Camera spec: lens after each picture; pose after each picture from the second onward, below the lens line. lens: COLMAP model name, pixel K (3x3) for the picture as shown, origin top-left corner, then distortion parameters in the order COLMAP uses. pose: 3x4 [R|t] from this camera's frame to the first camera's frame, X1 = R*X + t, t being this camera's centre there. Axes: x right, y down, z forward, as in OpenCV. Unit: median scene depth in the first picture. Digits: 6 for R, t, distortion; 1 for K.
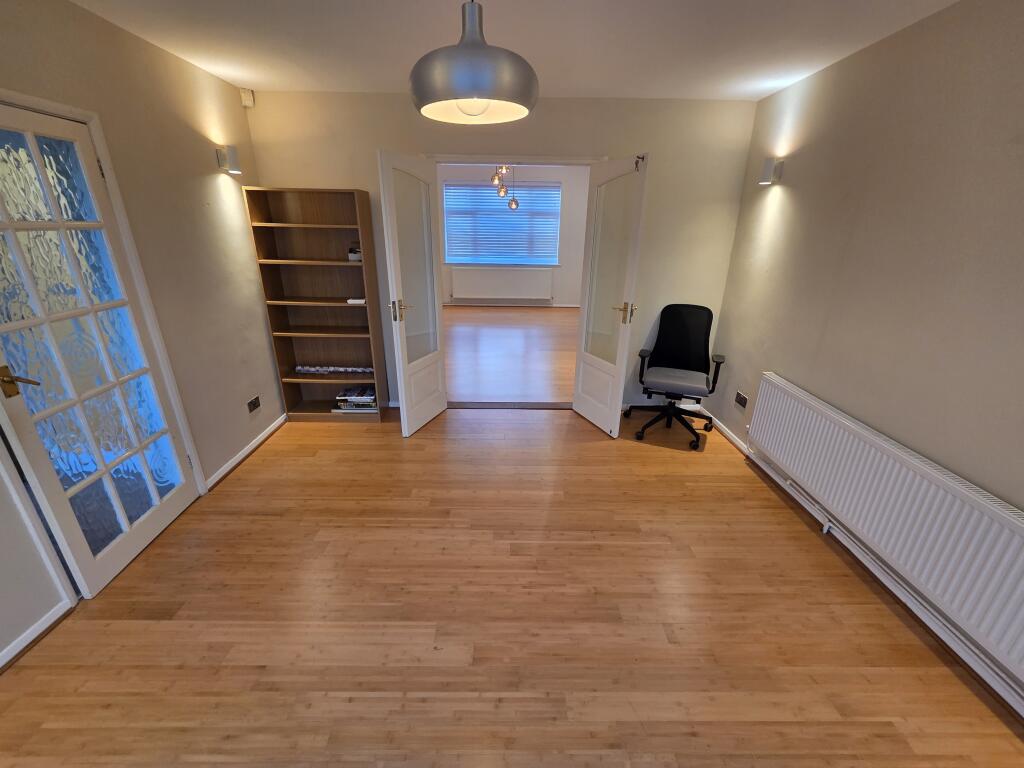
lens RADIAL K [[420.4, 0, 511.7], [0, 420.4, 386.0], [0, 0, 1]] dist [-0.001107, -0.000428]
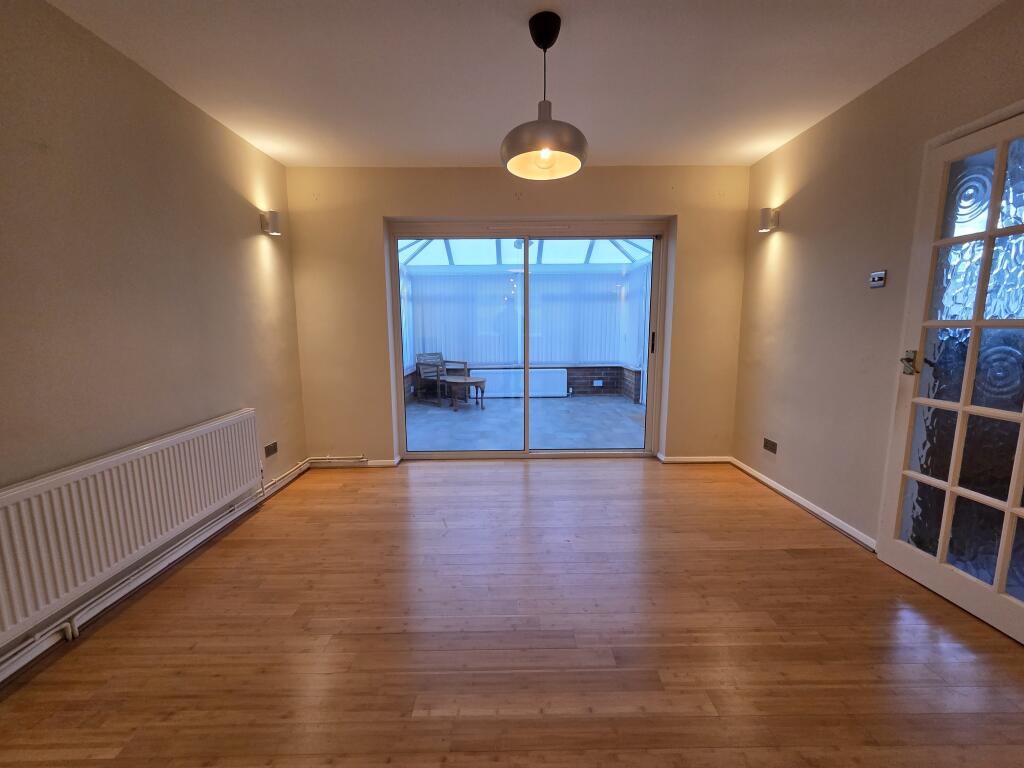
lens RADIAL K [[420.4, 0, 511.7], [0, 420.4, 386.0], [0, 0, 1]] dist [-0.001107, -0.000428]
pose [[-0.999909, -0.008811, 0.010244, 0.002895], [-0.002676, 0.872262, 0.489032, -0.464910], [-0.013244, 0.488960, -0.872205, 1.756320]]
